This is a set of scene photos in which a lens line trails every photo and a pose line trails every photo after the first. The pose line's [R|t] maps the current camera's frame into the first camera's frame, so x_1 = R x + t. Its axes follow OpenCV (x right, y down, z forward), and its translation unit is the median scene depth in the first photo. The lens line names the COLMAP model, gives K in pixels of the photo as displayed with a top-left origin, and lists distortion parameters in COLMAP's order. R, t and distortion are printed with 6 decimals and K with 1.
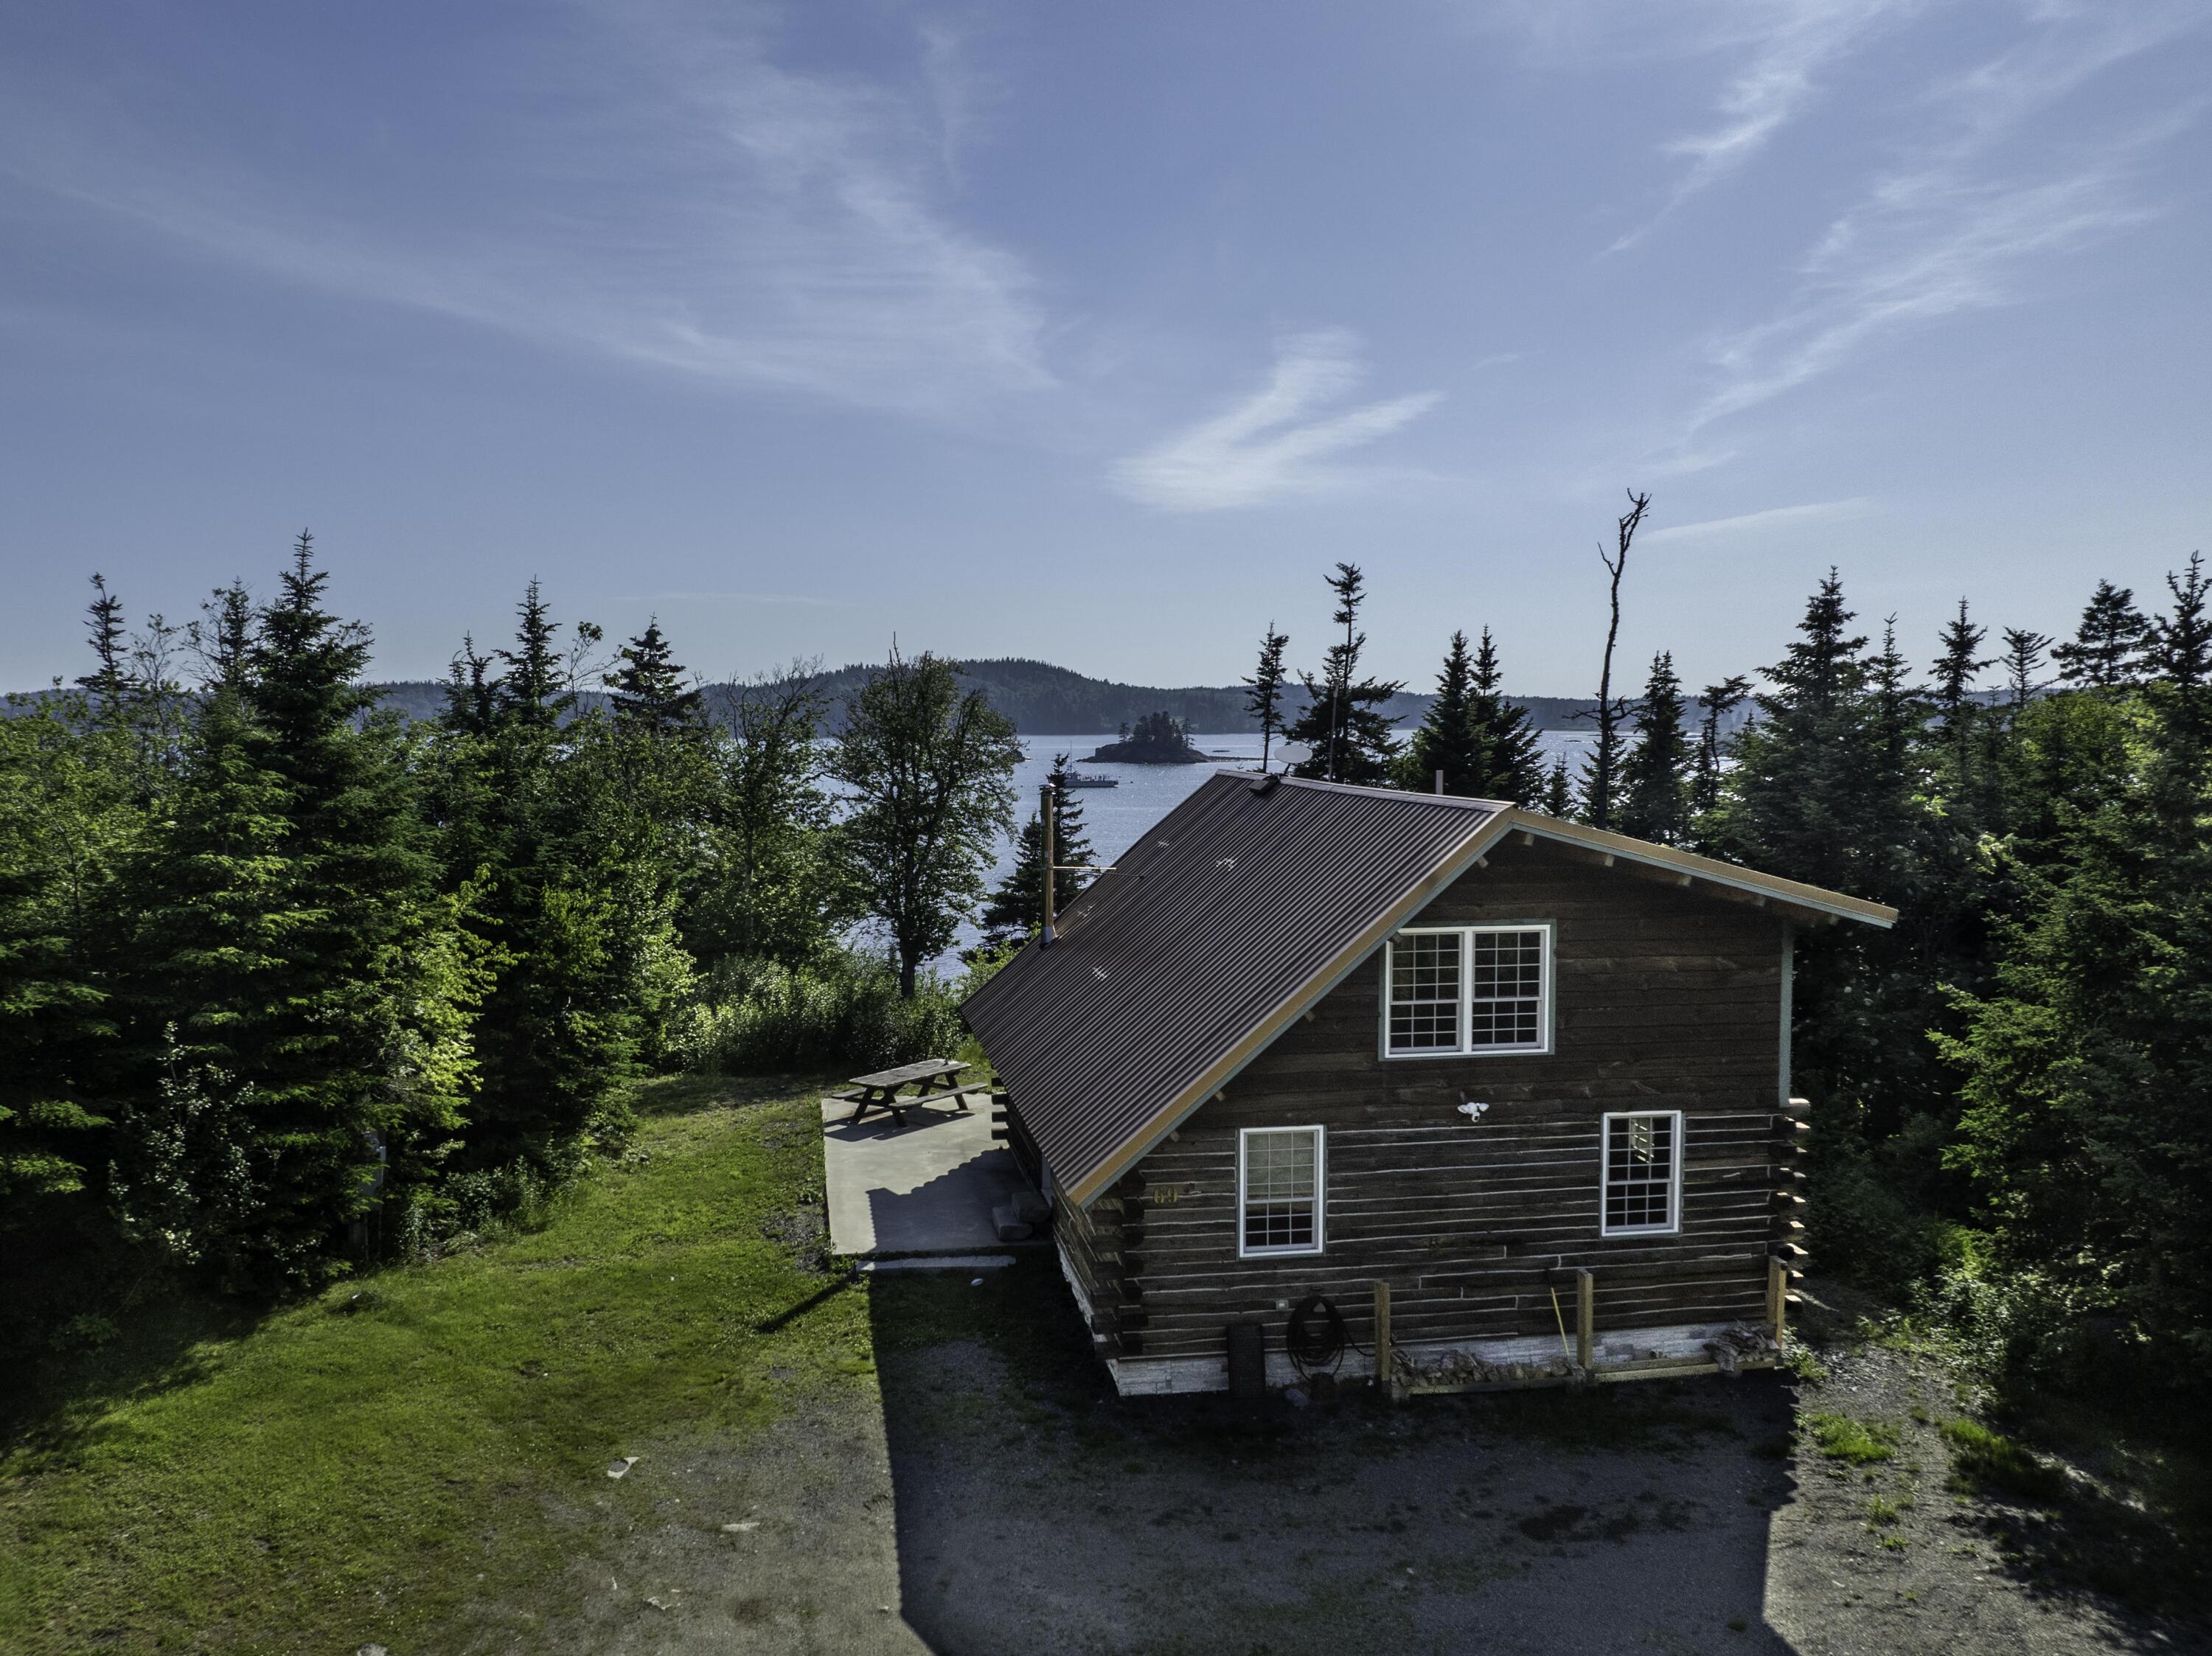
lens RADIAL K [[1672.1, 0, 1145.2], [0, 1672.1, 829.1], [0, 0, 1]] dist [-0.042783, 0.001521]
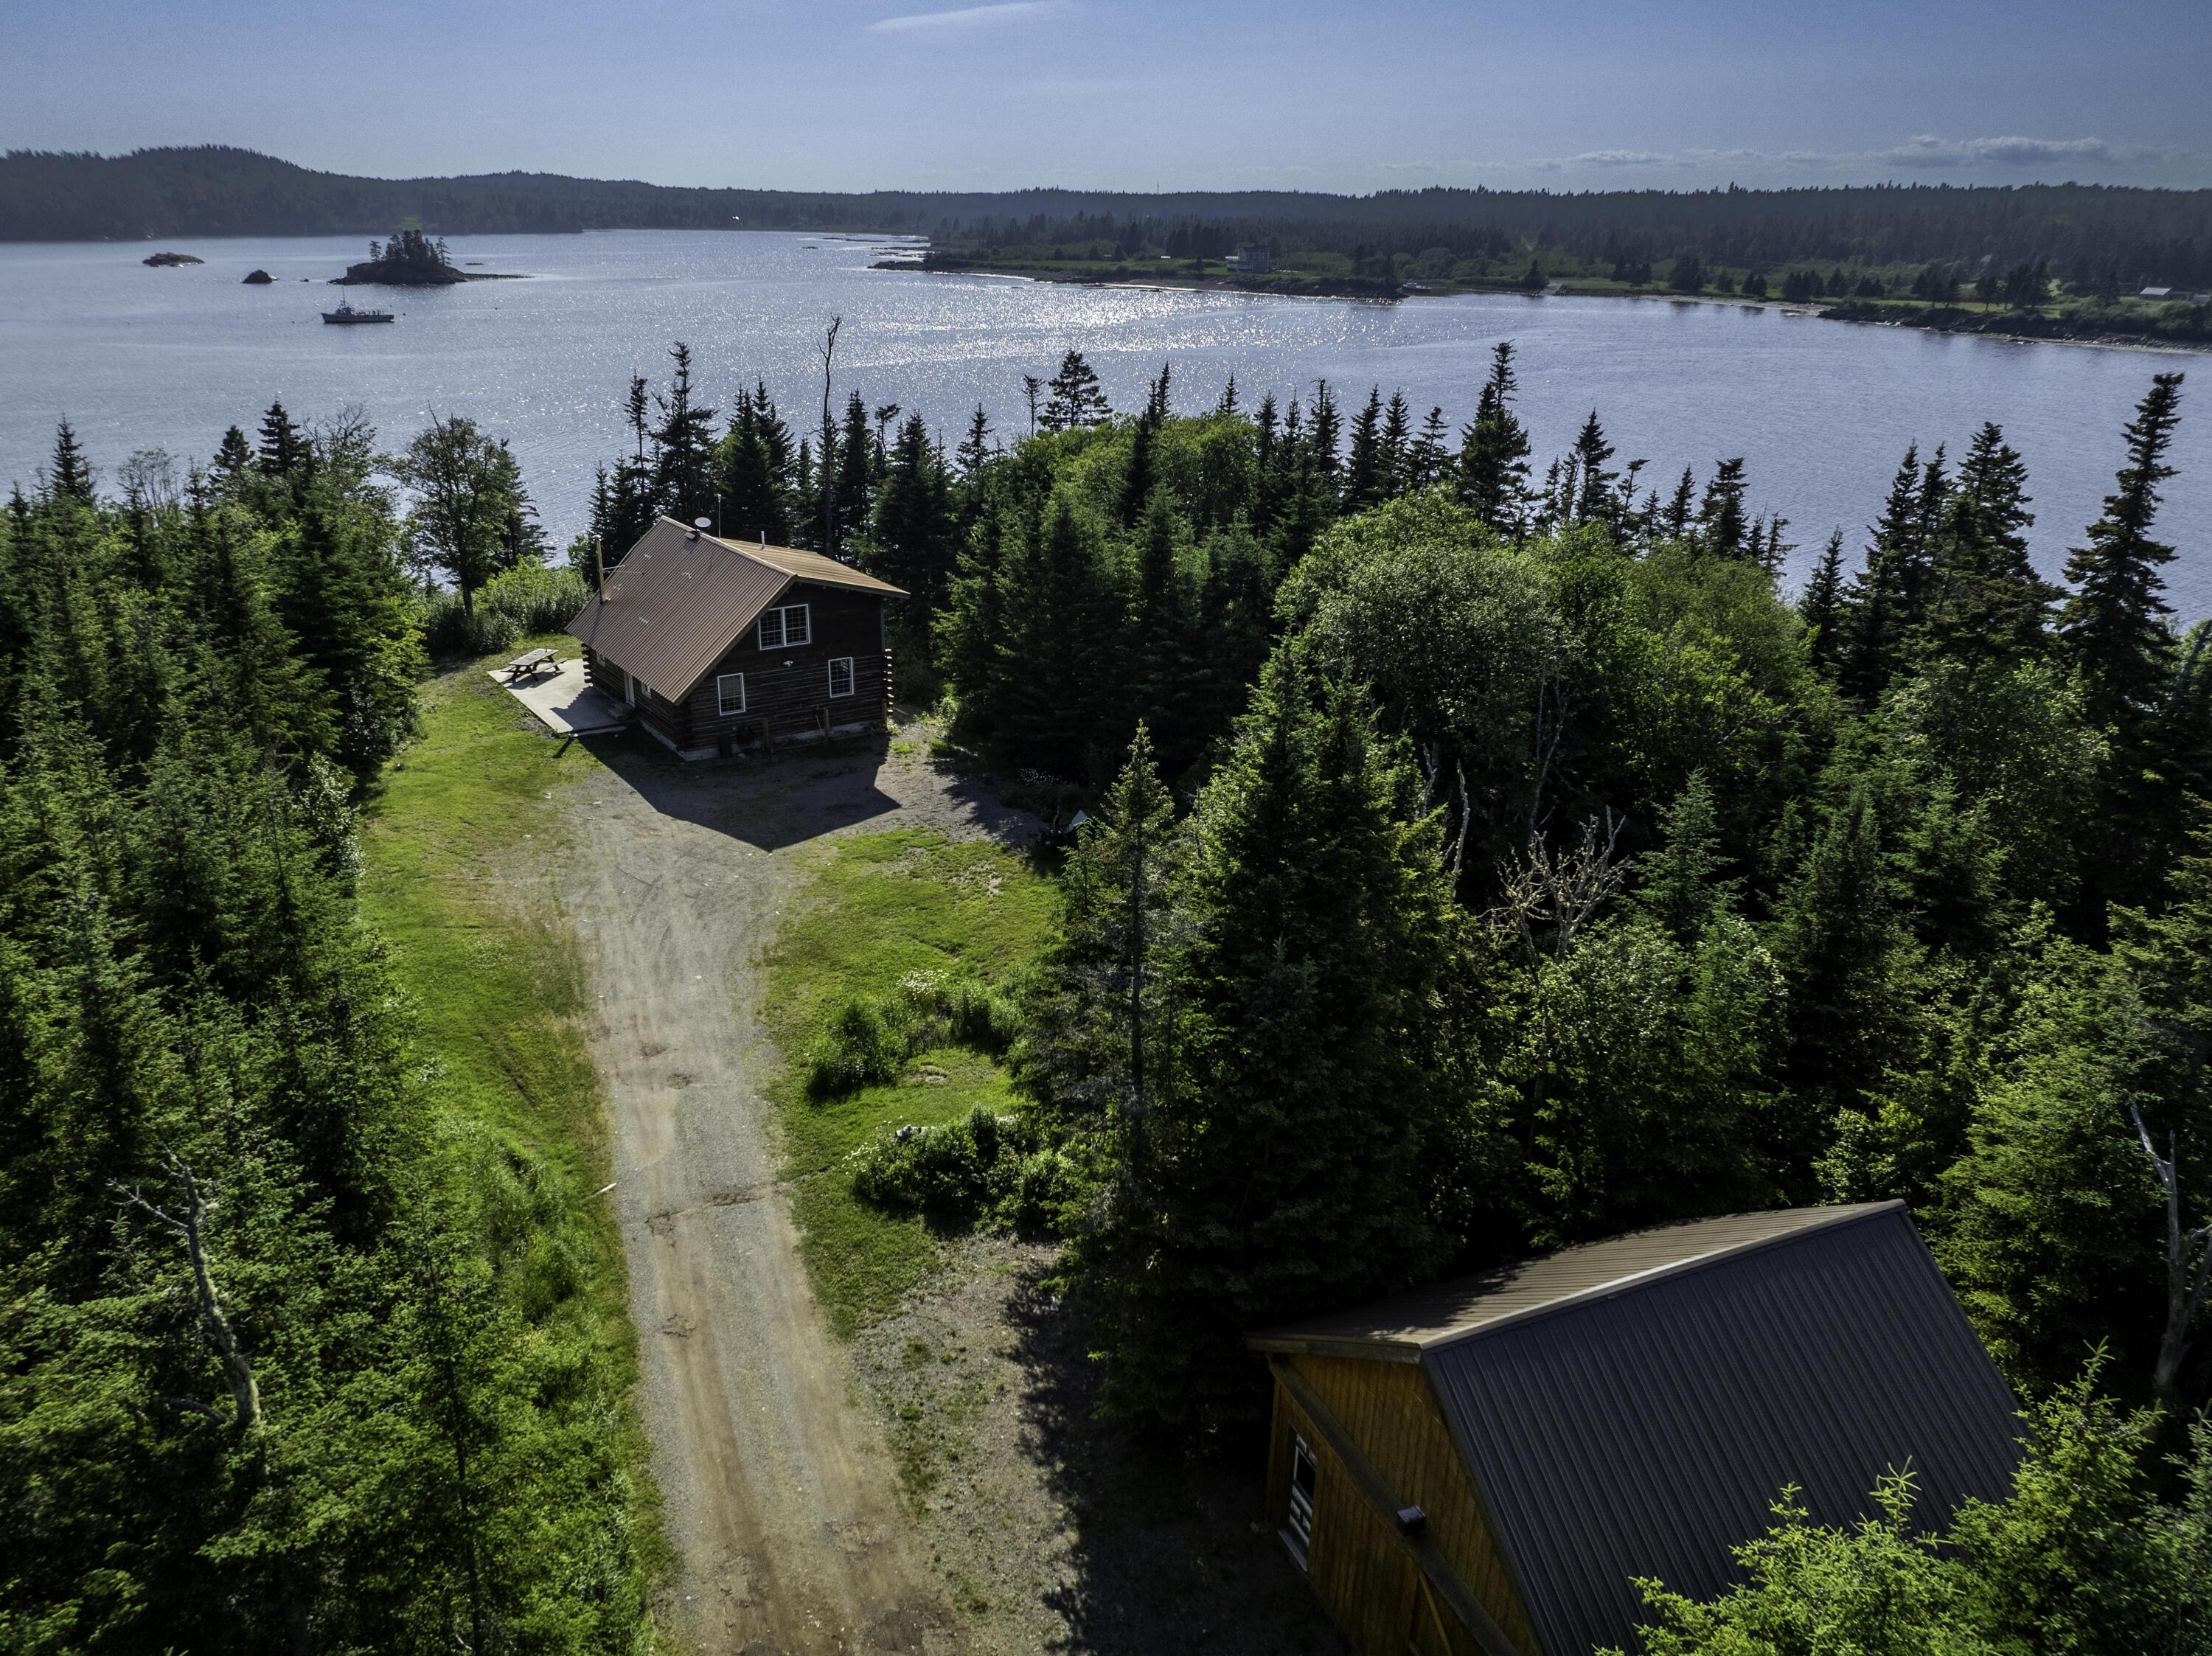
lens RADIAL K [[1583.8, 0, 1130.7], [0, 1583.8, 837.0], [0, 0, 1]] dist [-0.049771, 0.012151]
pose [[0.904642, -0.137780, 0.403285, -0.198837], [-0.001318, 0.945388, 0.325943, -0.210327], [-0.426170, -0.295393, 0.855057, -0.821302]]
